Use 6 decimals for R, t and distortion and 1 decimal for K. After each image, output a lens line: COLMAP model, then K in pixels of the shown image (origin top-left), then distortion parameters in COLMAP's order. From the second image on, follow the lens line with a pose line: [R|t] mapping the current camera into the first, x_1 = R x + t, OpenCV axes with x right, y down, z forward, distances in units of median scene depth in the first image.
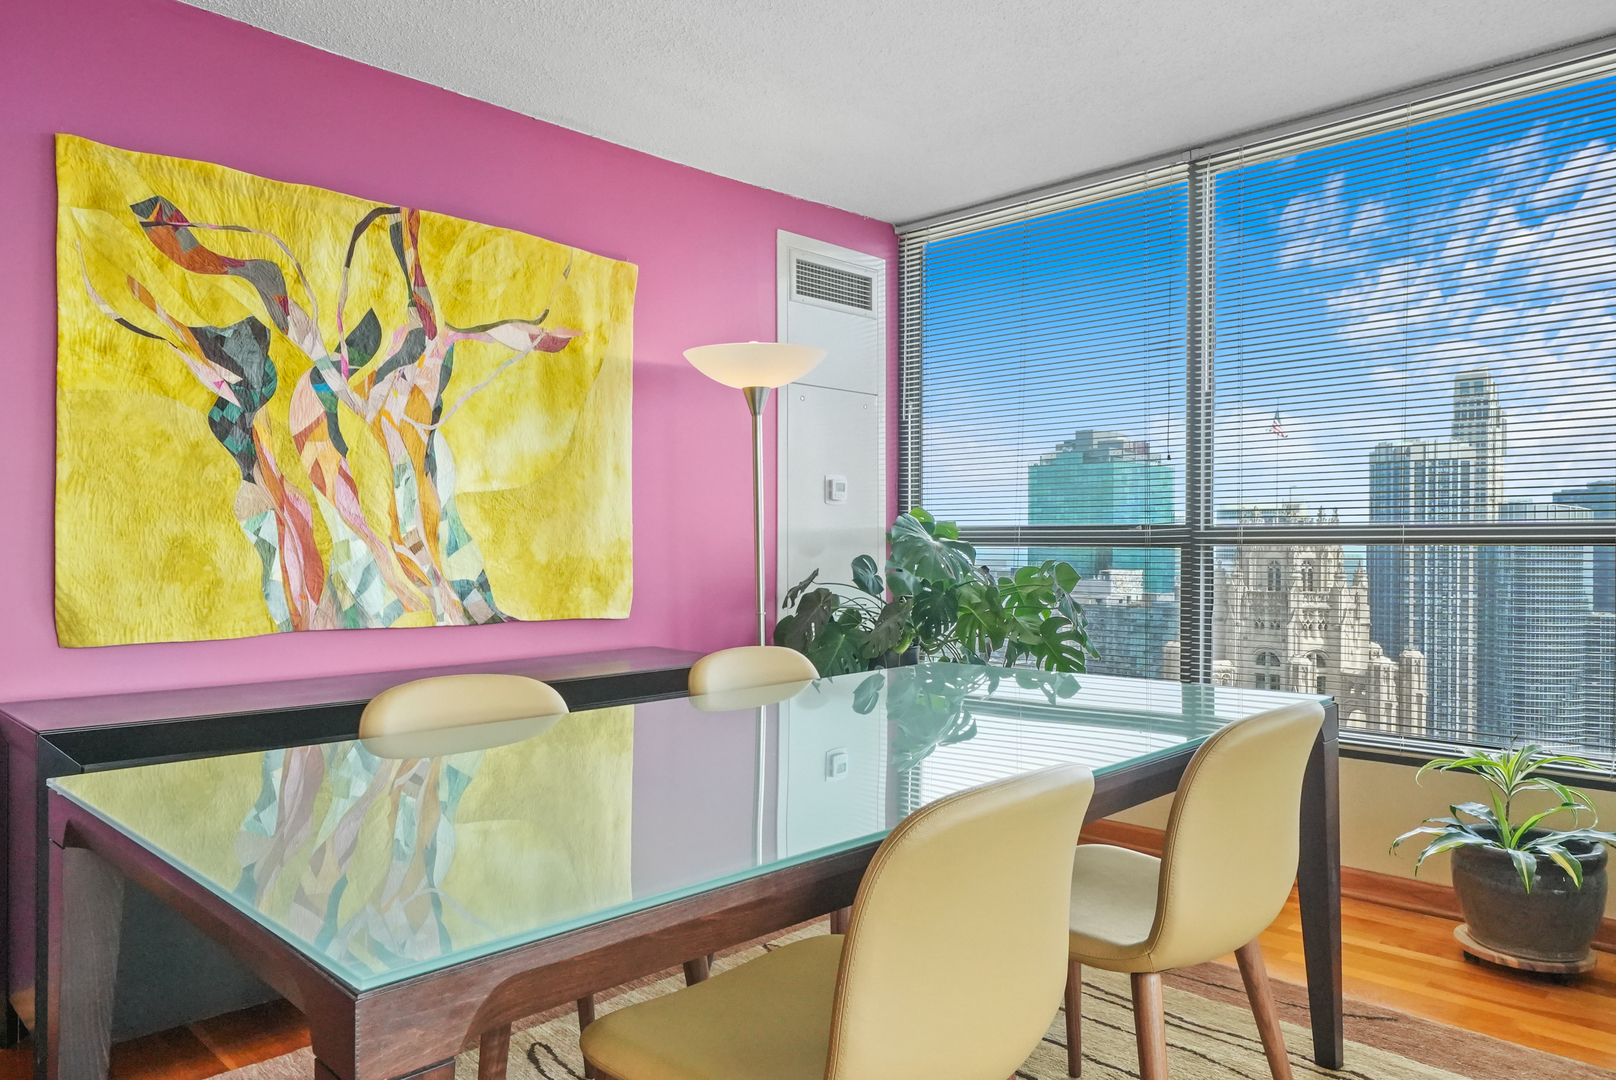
lens RADIAL K [[1073.8, 0, 813.5], [0, 1073.8, 549.8], [0, 0, 1]] dist [0.001359, -0.001509]
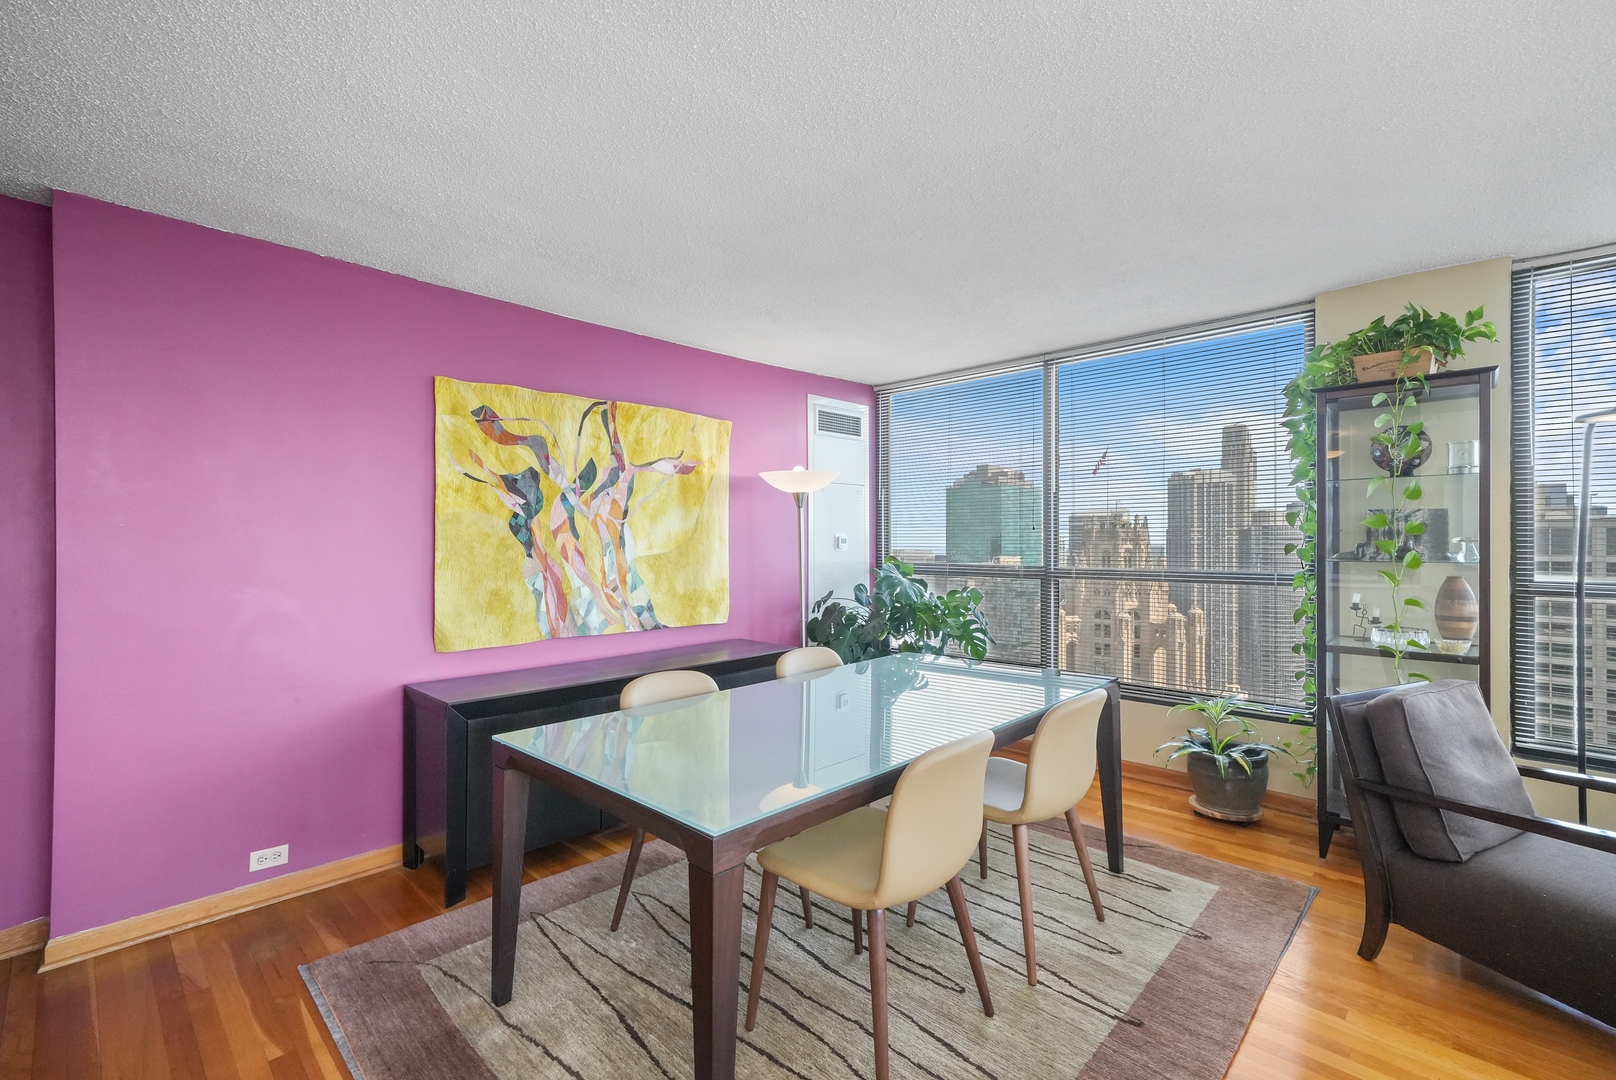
lens RADIAL K [[706.0, 0, 814.4], [0, 706.0, 537.5], [0, 0, 1]] dist [-0.002484, -0.000237]
pose [[0.999908, -0.003981, 0.012996, -0.054265], [0.004098, 0.999951, -0.008989, -0.079971], [-0.012959, 0.009042, 0.999875, -0.193095]]
